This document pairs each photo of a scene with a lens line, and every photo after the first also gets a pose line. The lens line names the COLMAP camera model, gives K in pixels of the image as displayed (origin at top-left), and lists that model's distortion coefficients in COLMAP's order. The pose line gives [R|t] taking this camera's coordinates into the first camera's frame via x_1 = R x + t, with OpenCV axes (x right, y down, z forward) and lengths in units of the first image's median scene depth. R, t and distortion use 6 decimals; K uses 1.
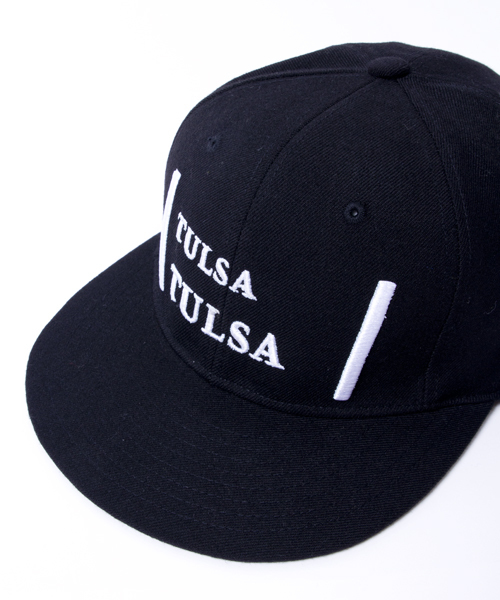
lens RADIAL K [[840.2, 0, 251.0], [0, 840.2, 301.8], [0, 0, 1]] dist [-0.151612, 0.000000]
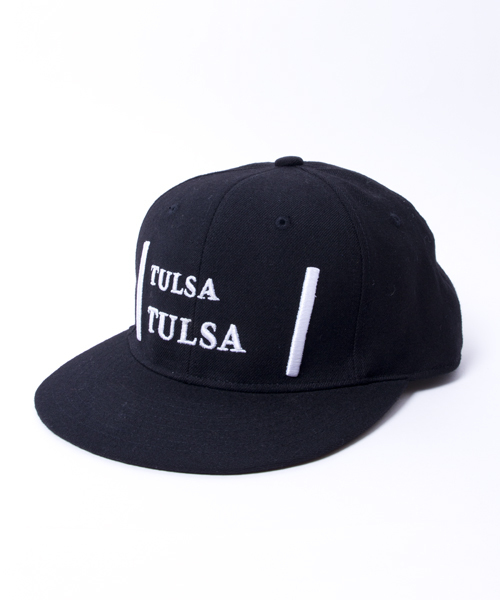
lens RADIAL K [[840.2, 0, 249.7], [0, 840.2, 297.4], [0, 0, 1]] dist [-0.151612, 0.000000]
pose [[0.987178, -0.082066, 0.136912, -0.124266], [0.130652, 0.908175, -0.397679, 0.515126], [-0.091704, 0.410468, 0.907252, -0.214447]]
